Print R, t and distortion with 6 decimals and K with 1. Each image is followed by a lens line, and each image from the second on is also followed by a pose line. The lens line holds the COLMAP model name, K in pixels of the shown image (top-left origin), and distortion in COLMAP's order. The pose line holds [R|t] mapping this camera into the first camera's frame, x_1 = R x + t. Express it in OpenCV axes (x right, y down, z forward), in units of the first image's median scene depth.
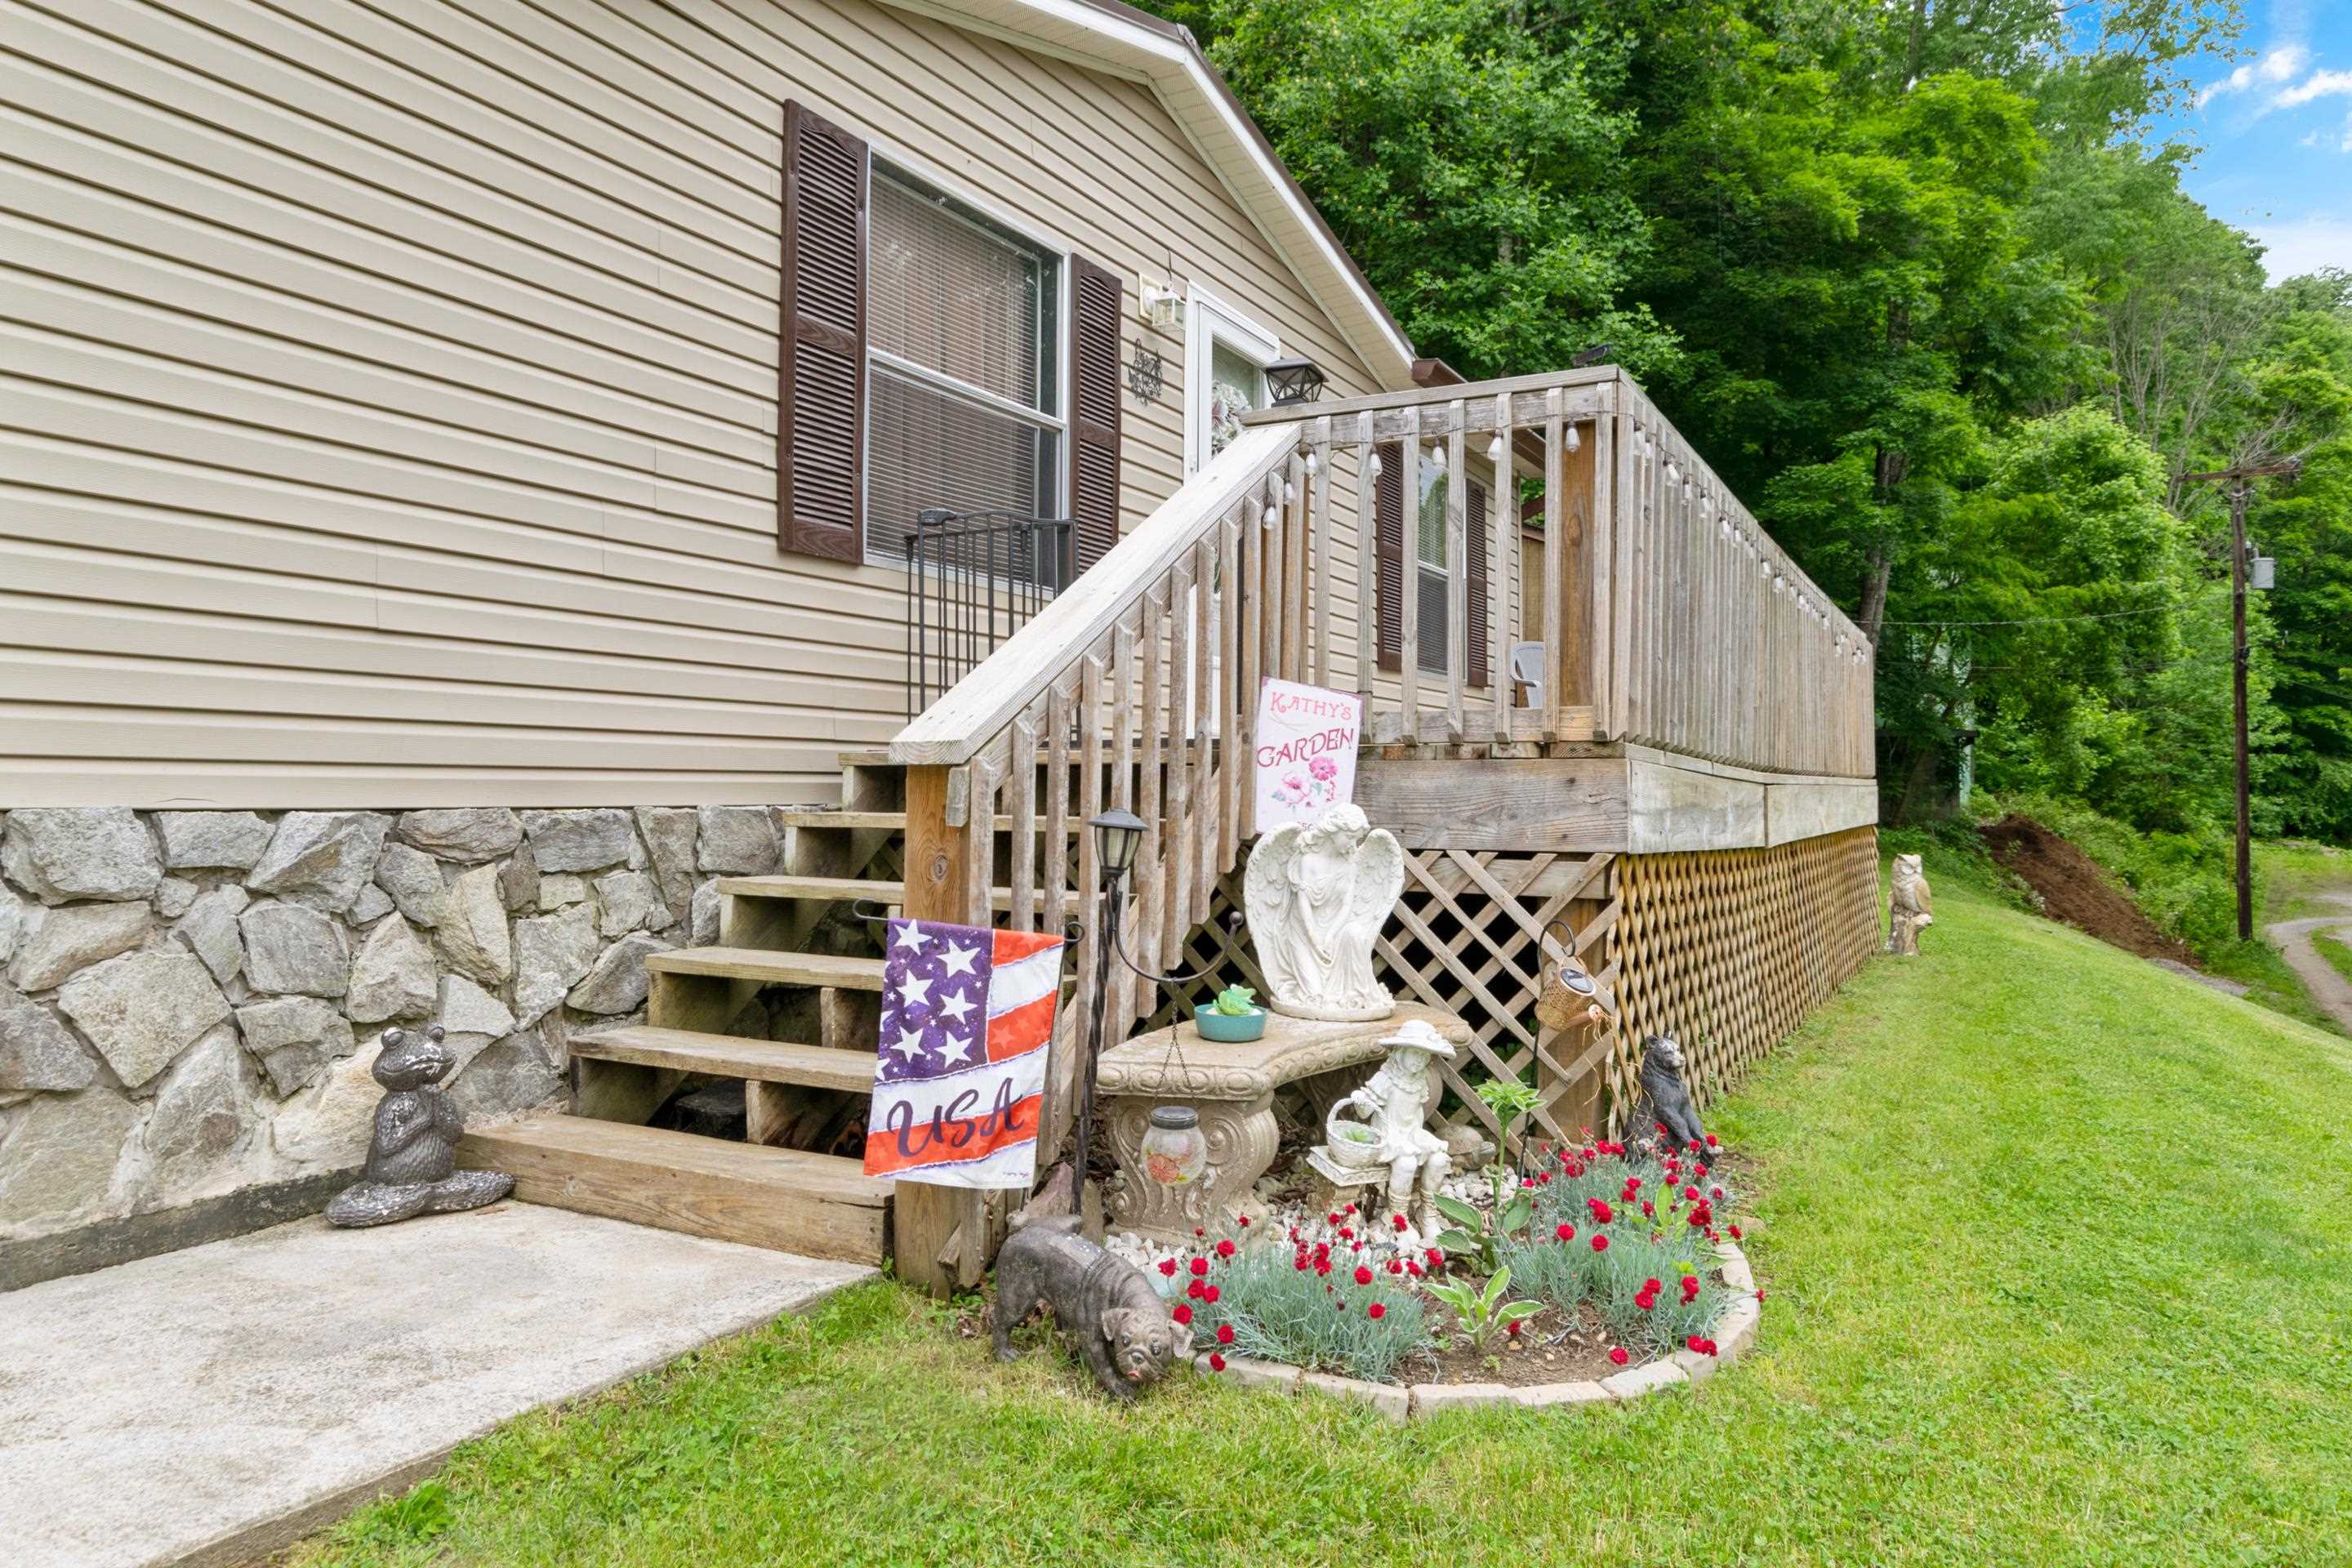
lens RADIAL K [[1547.9, 0, 1176.0], [0, 1547.9, 784.0], [0, 0, 1]] dist [0.024328, -0.000148]
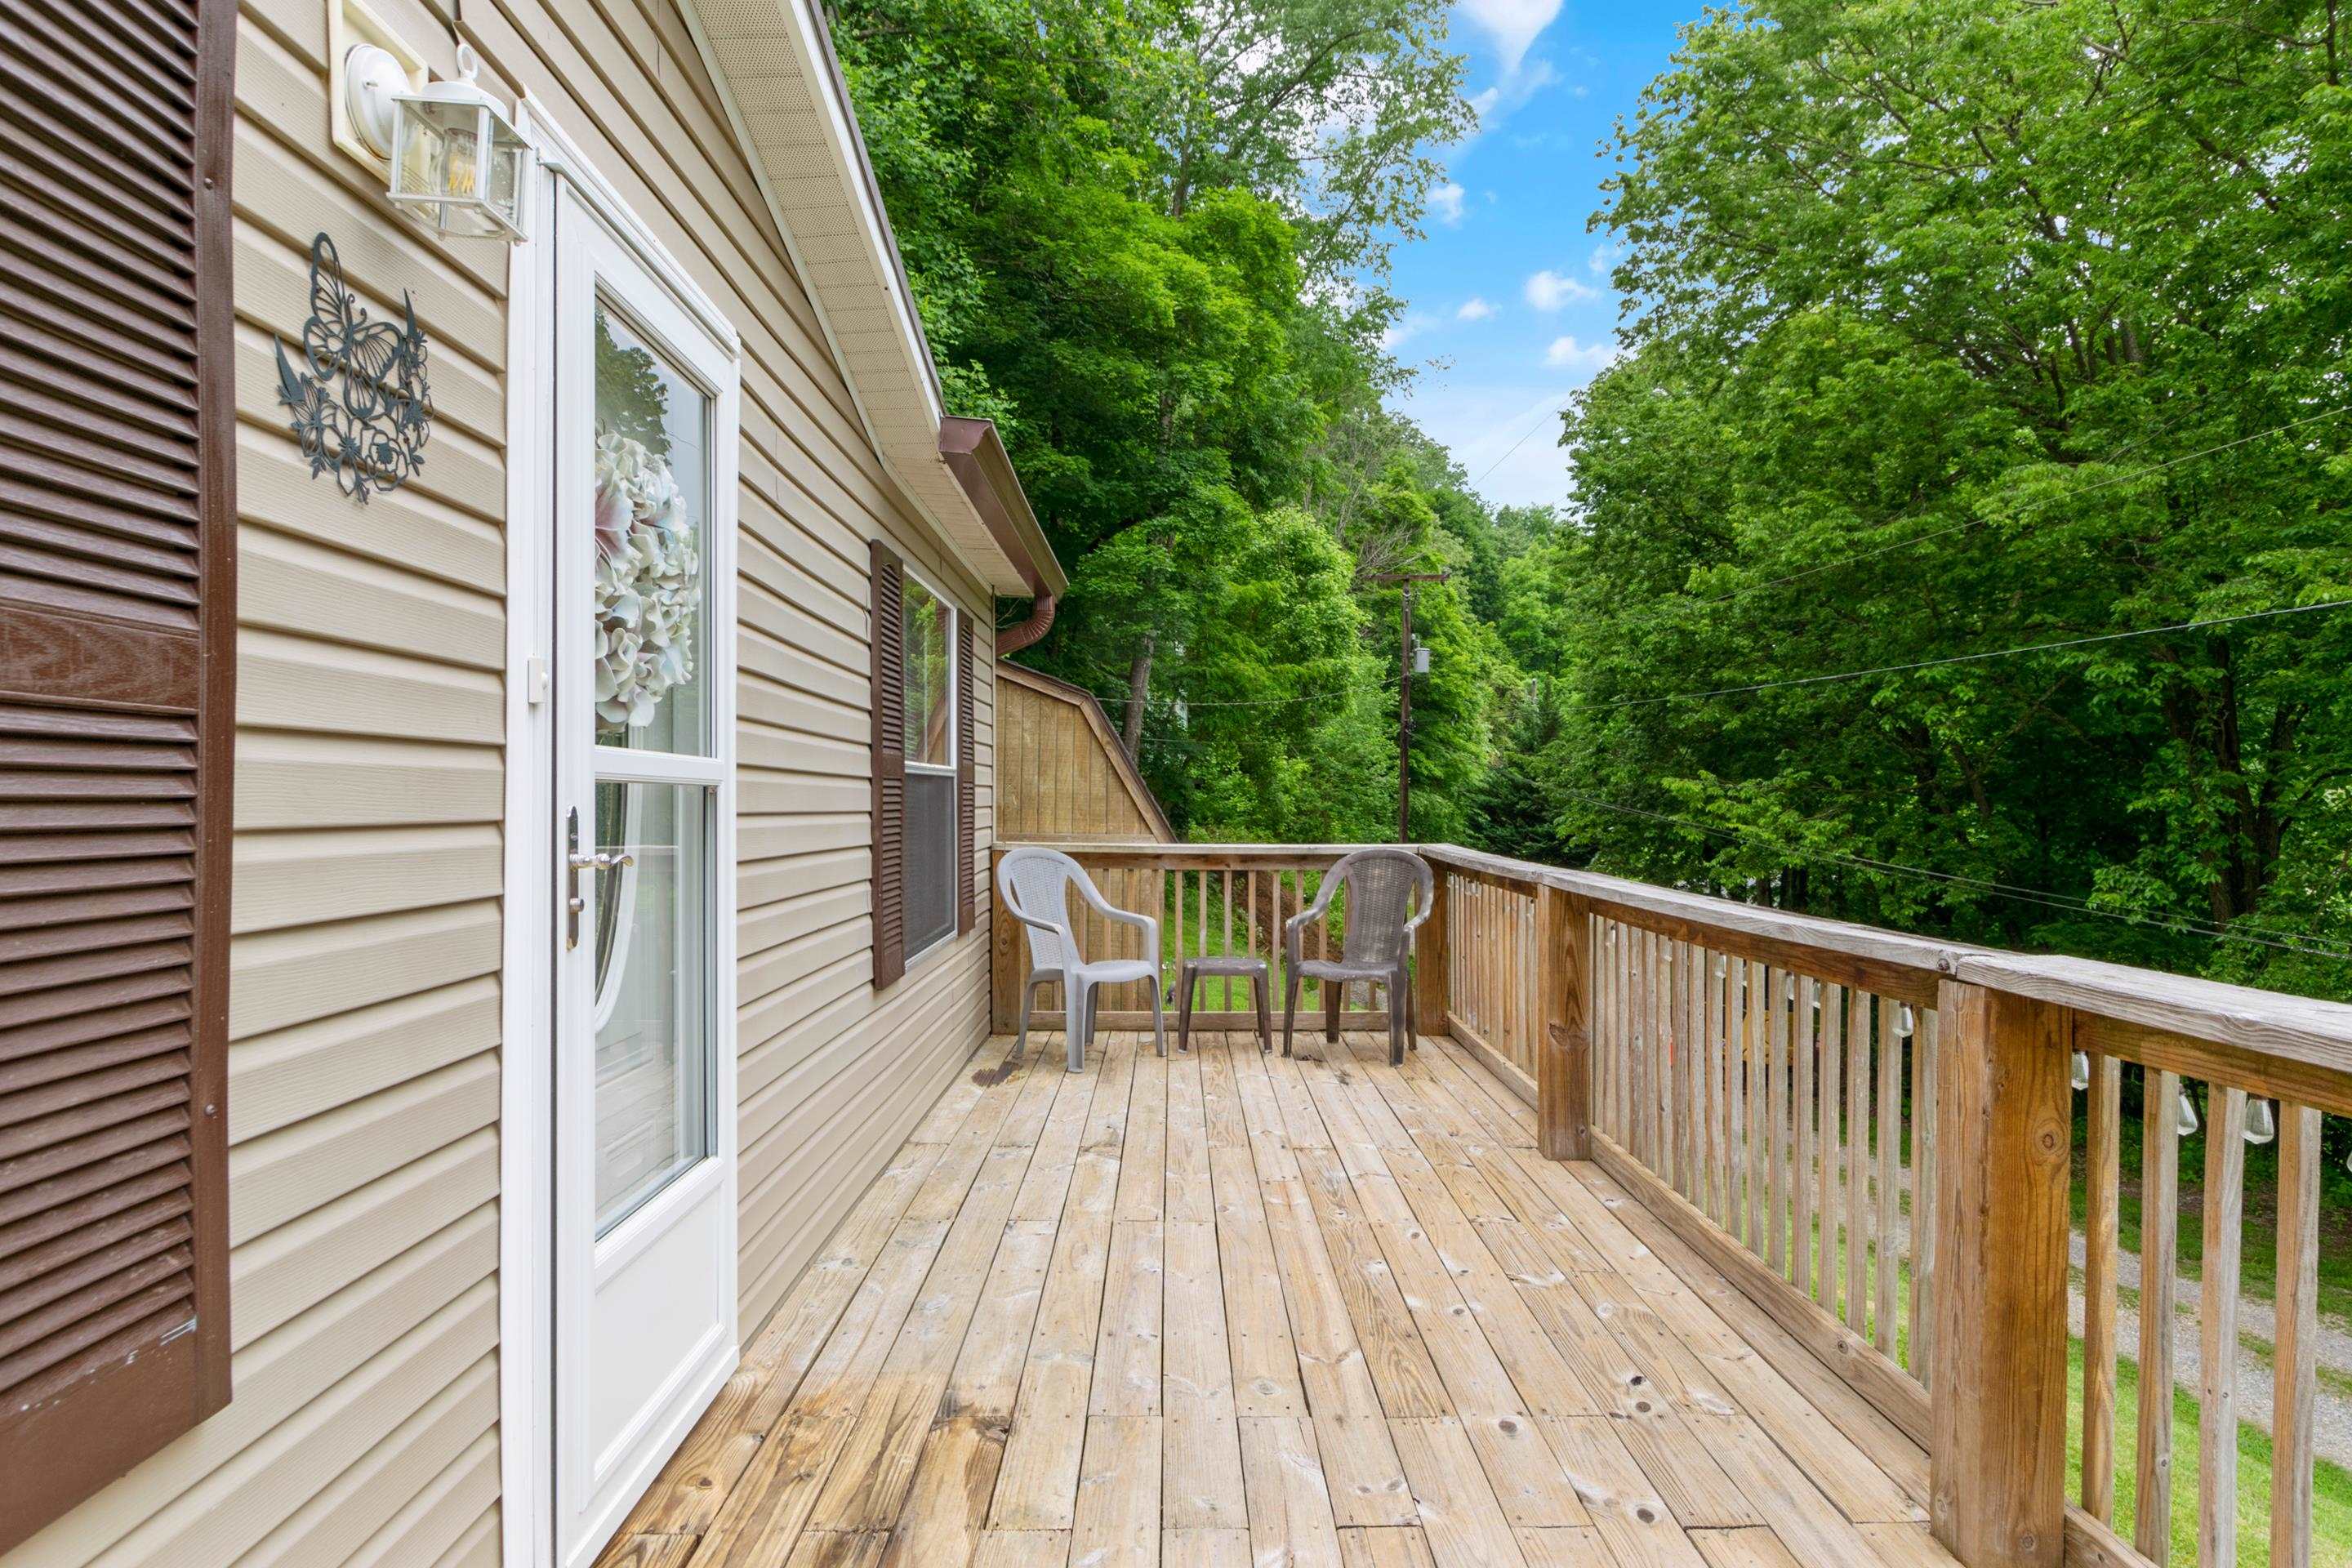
lens RADIAL K [[1392.7, 0, 1176.0], [0, 1392.7, 784.0], [0, 0, 1]] dist [0.030885, -0.002088]
pose [[0.872810, 0.000941, 0.488060, -0.004113], [-0.001843, 0.999997, 0.001369, -0.053296], [-0.488057, -0.002095, 0.872809, 0.196375]]
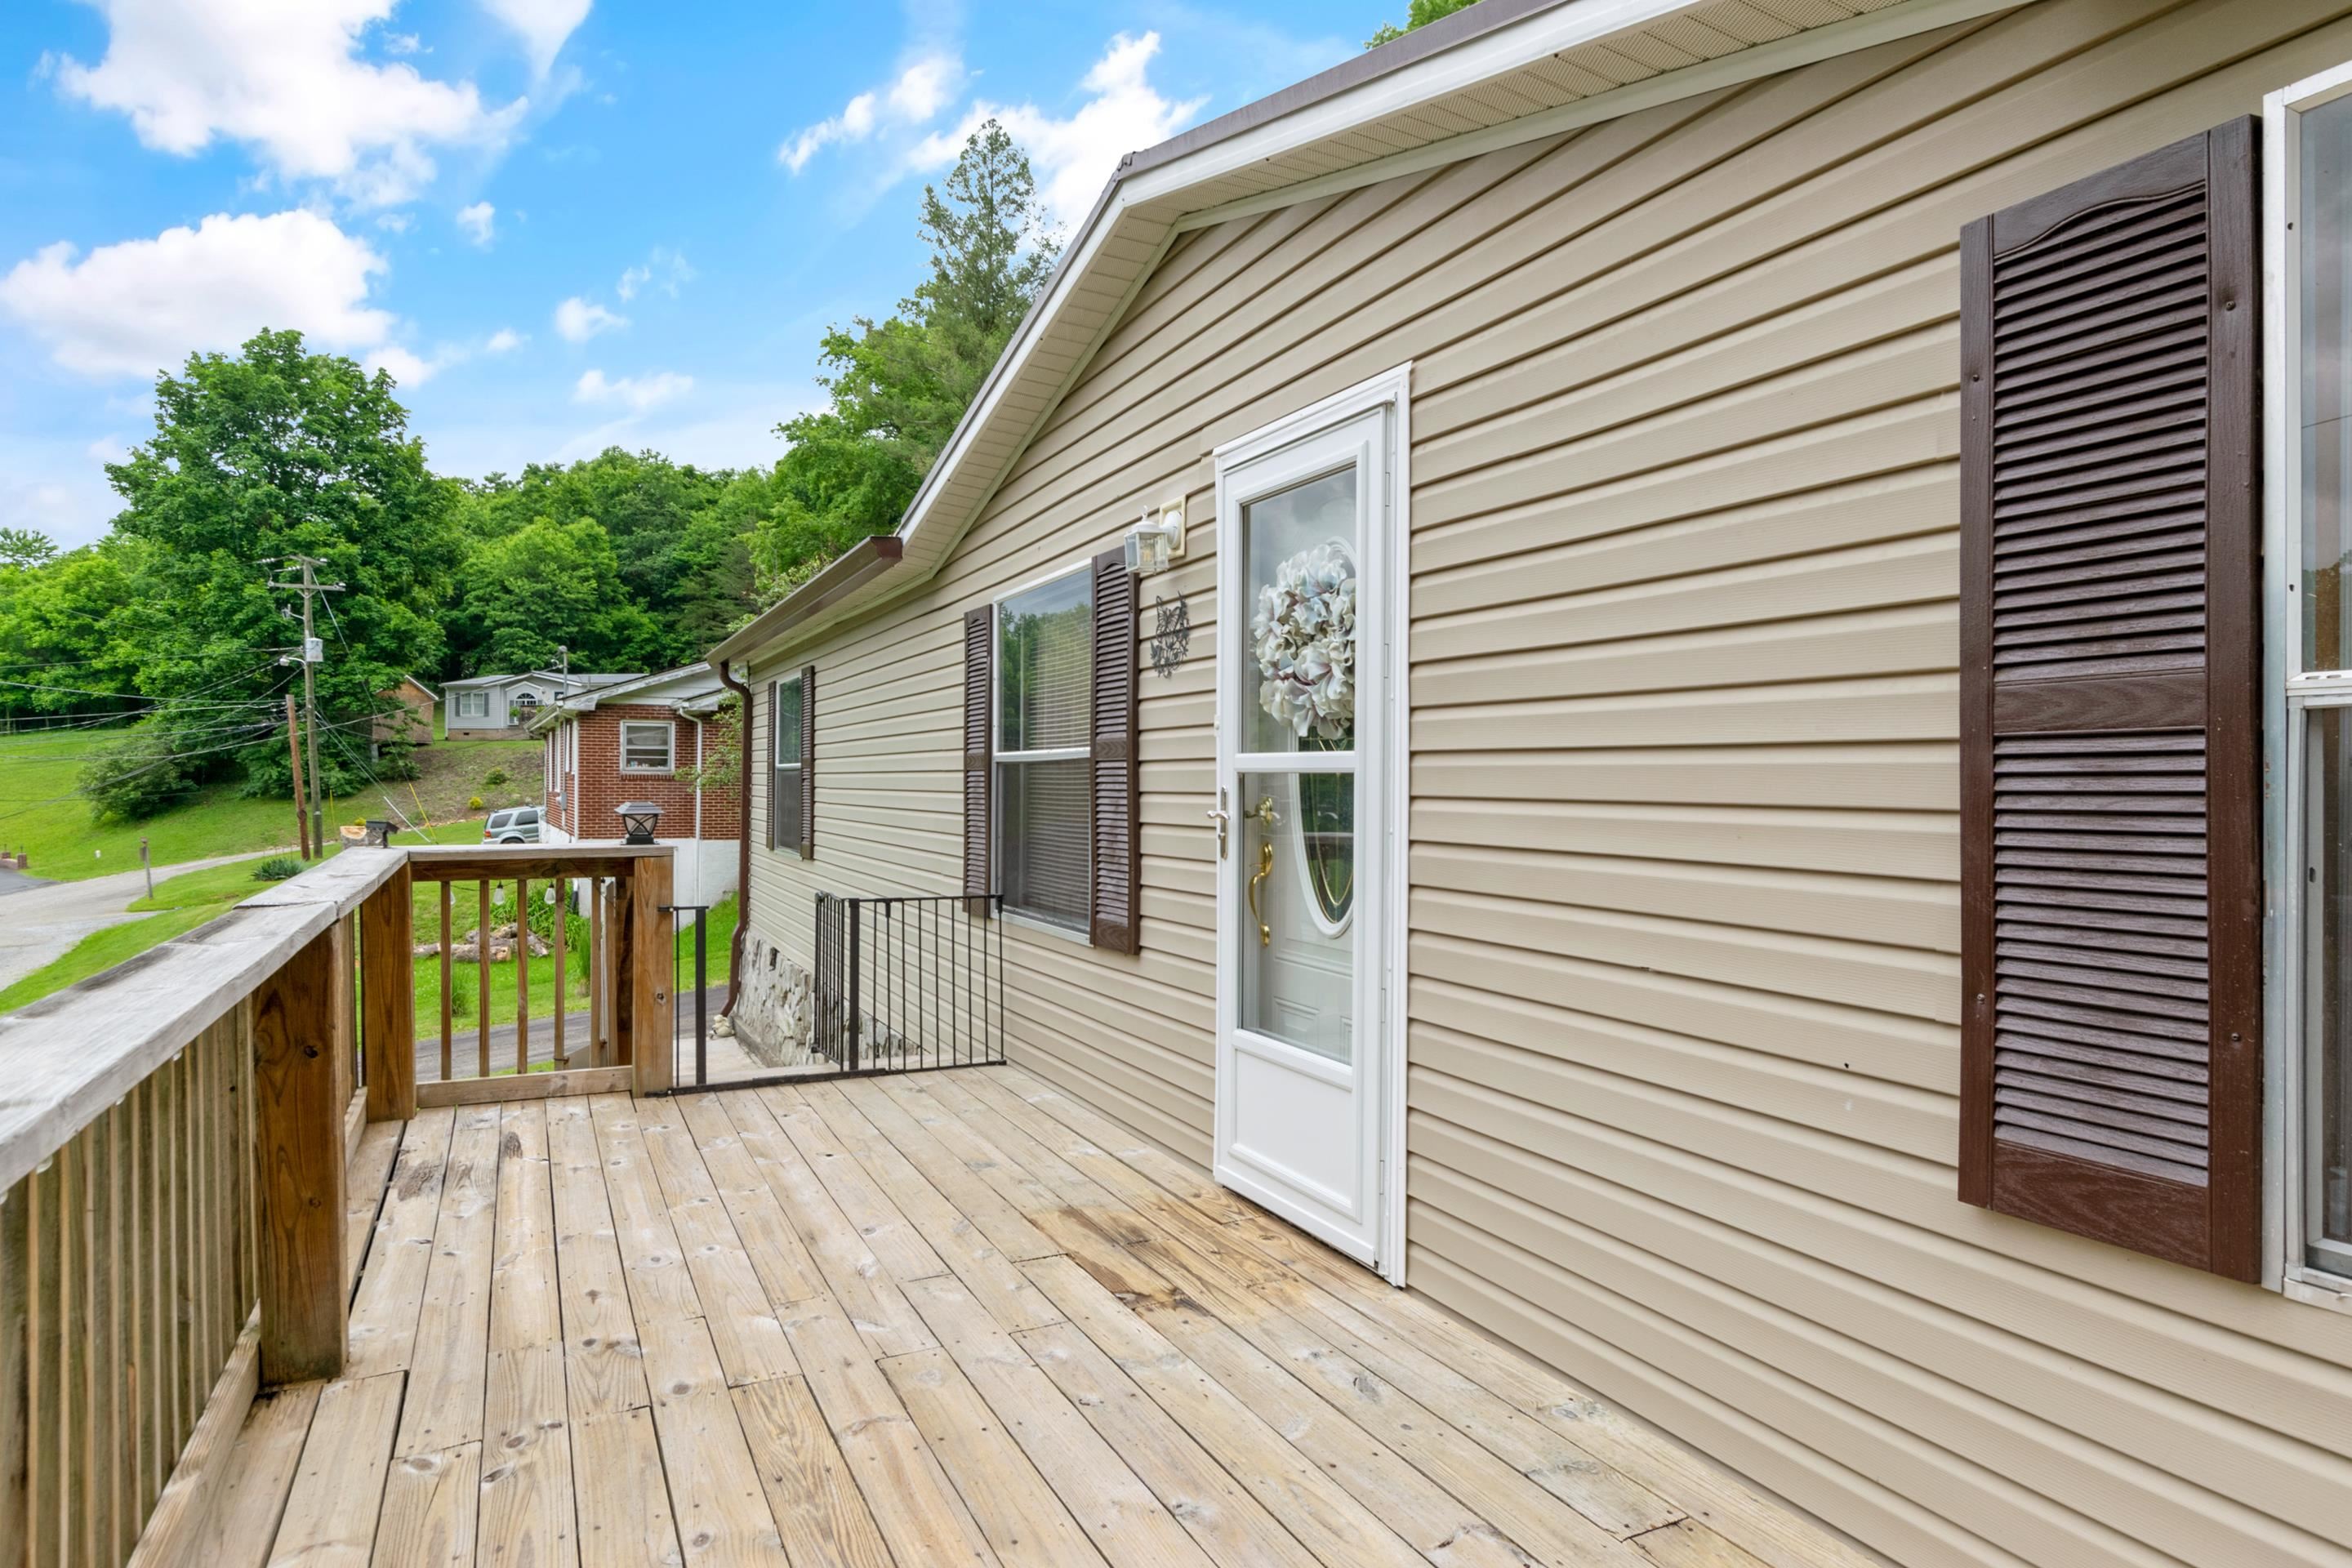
lens RADIAL K [[1392.7, 0, 1176.0], [0, 1392.7, 784.0], [0, 0, 1]] dist [0.030885, -0.002088]
pose [[-0.589033, -0.010036, -0.808047, 0.139547], [0.002943, 0.999890, -0.014564, -0.049652], [0.808104, -0.010957, -0.588938, 0.377350]]
